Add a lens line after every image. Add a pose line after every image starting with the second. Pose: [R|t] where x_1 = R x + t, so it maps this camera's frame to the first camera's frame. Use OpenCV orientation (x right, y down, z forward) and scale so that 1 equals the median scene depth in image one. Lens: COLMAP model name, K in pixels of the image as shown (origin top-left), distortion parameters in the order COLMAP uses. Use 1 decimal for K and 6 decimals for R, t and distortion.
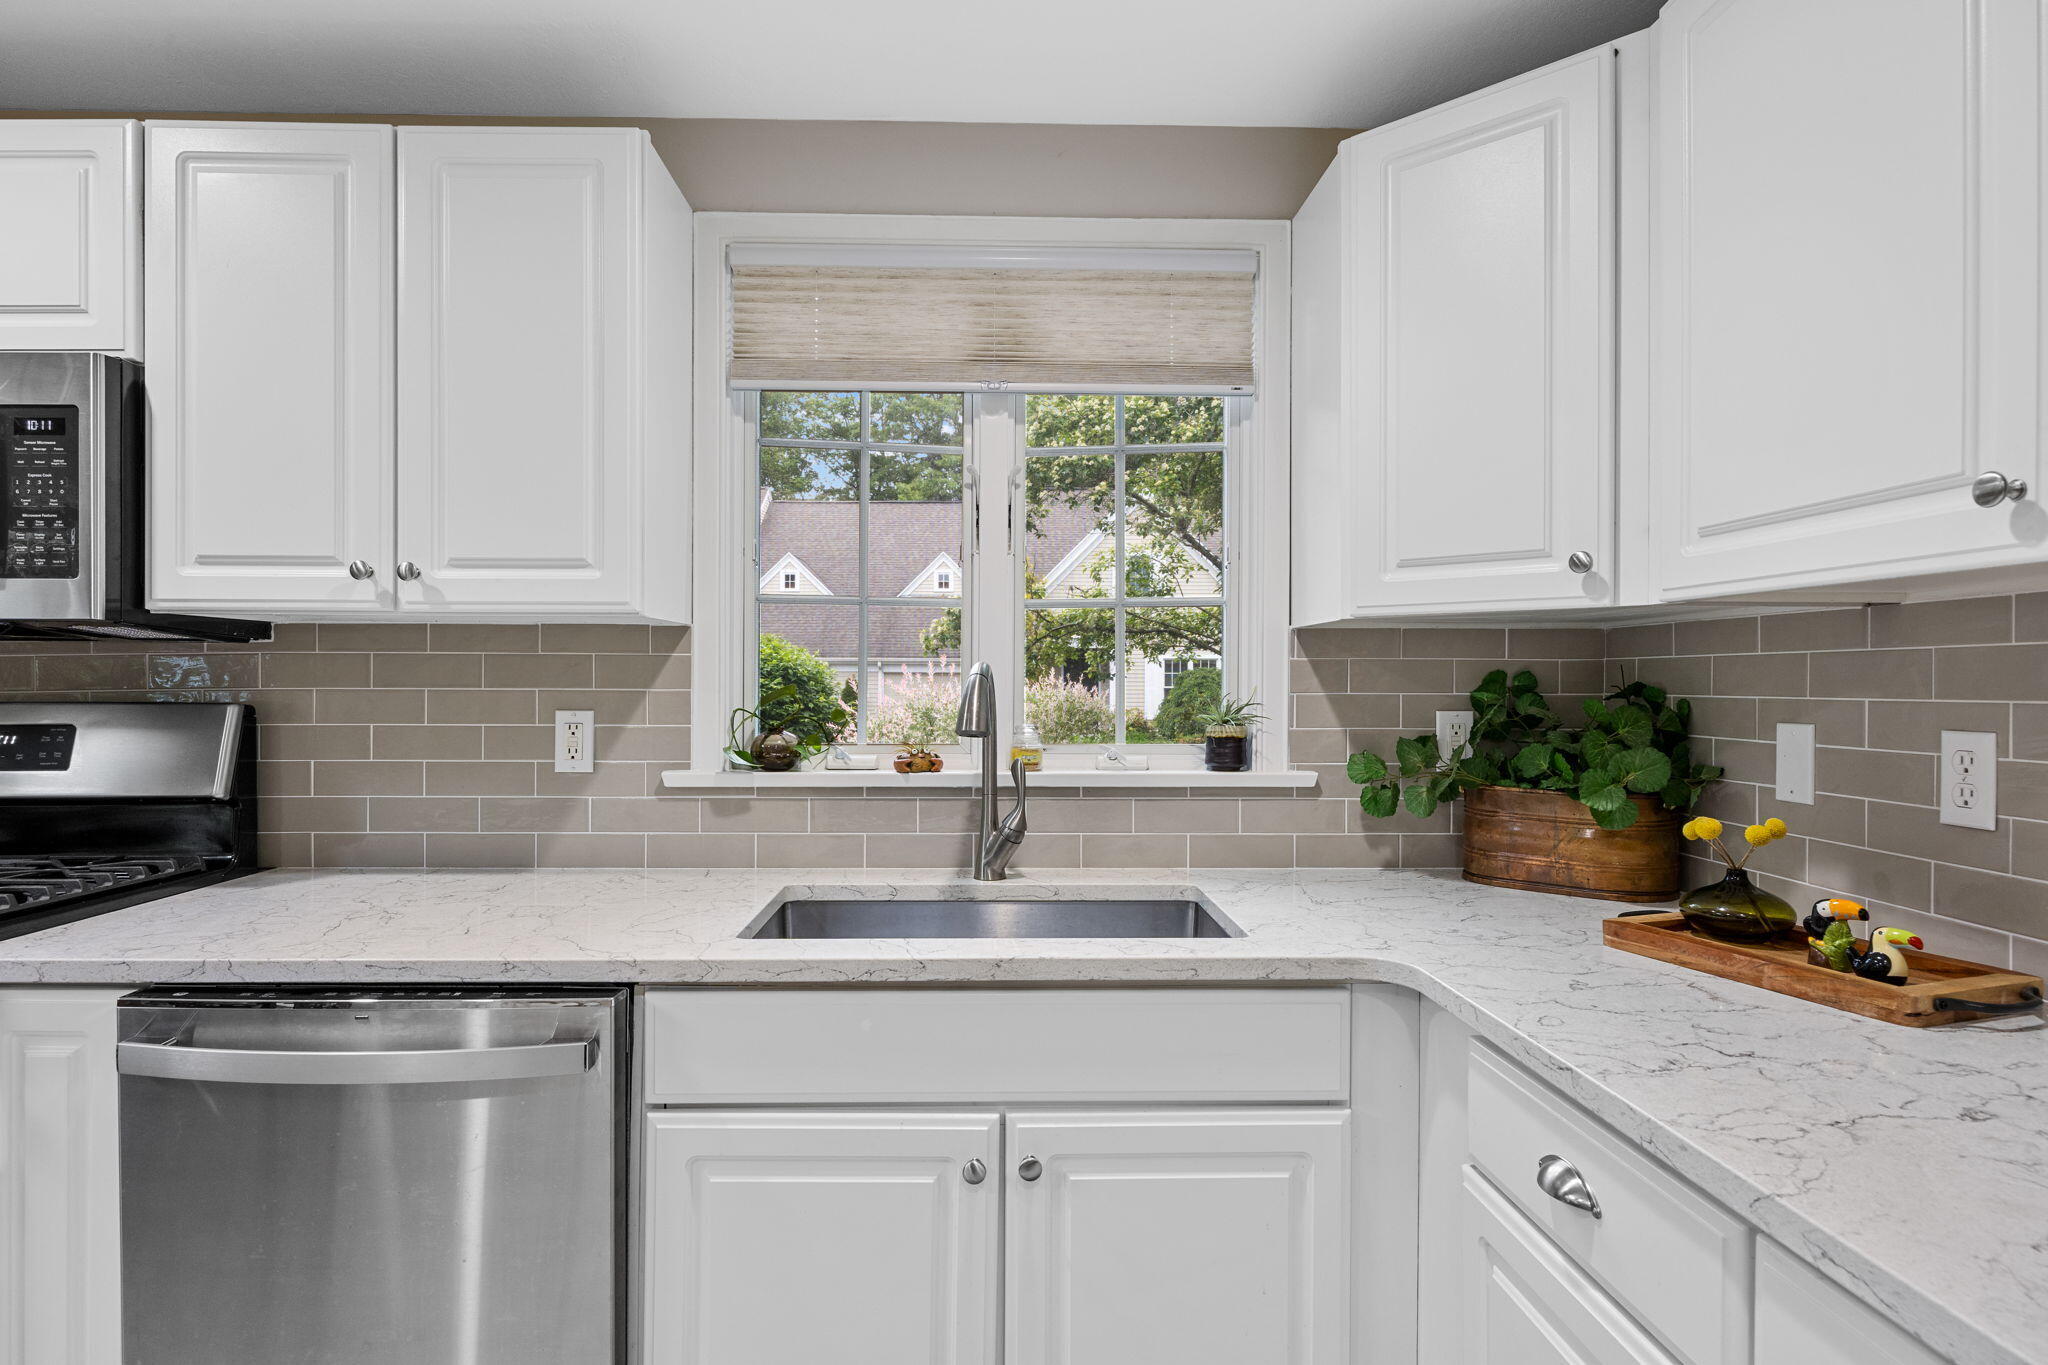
lens RADIAL K [[1081.3, 0, 1018.0], [0, 1081.3, 688.9], [0, 0, 1]] dist [-0.005683, -0.001186]
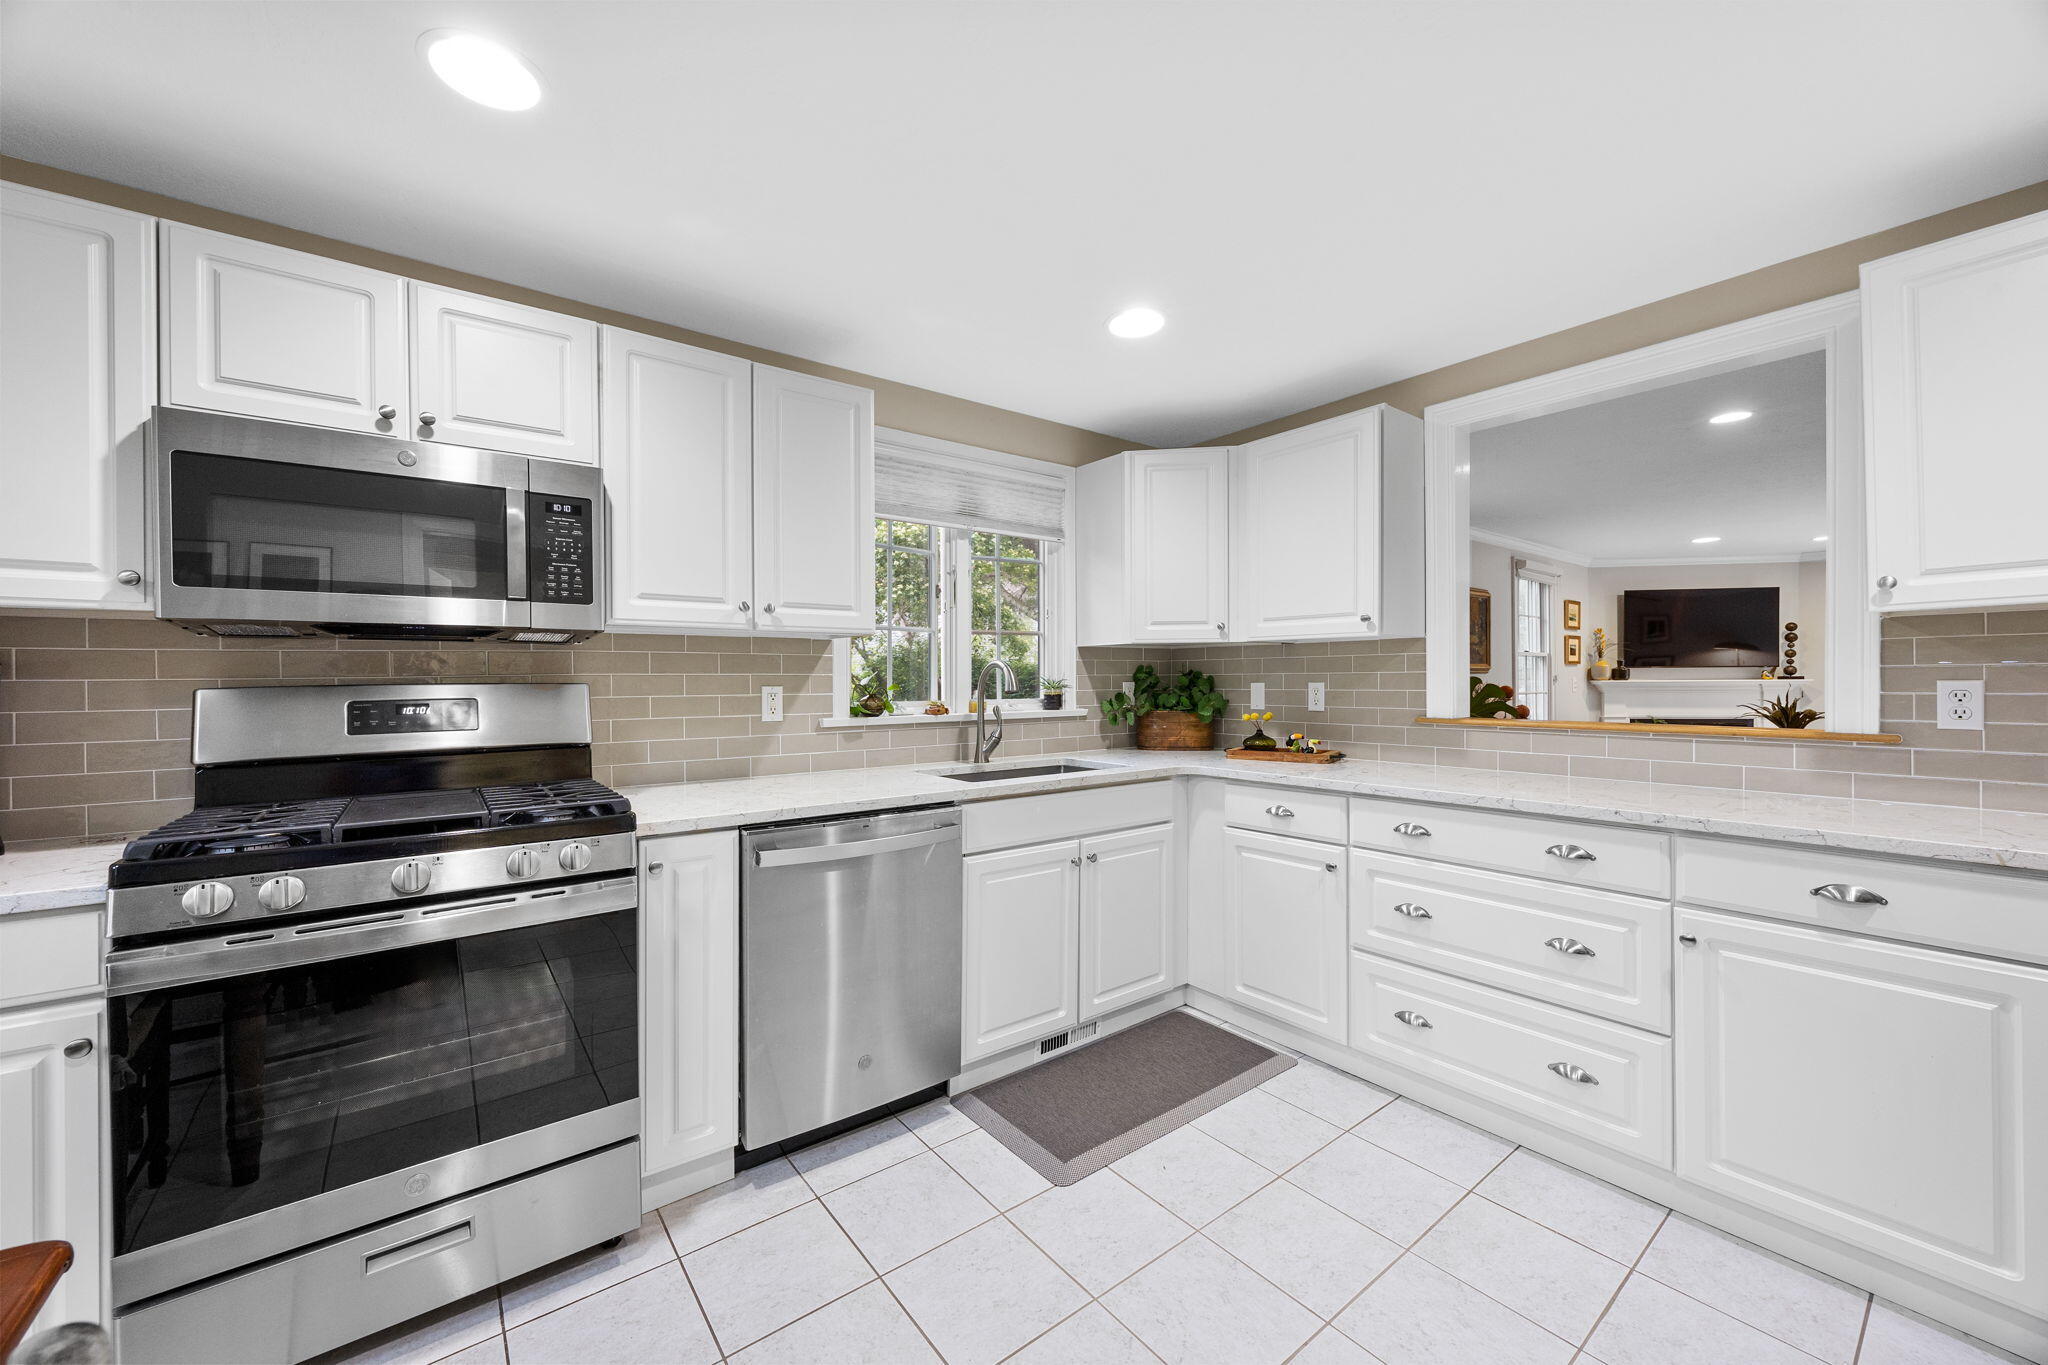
lens RADIAL K [[789.4, 0, 1021.0], [0, 789.4, 685.0], [0, 0, 1]] dist [0.002339, 0.000080]
pose [[0.807503, -0.011838, 0.589744, -0.861835], [0.011572, 0.999924, 0.004227, 0.017623], [-0.589749, 0.003411, 0.807579, -0.290259]]
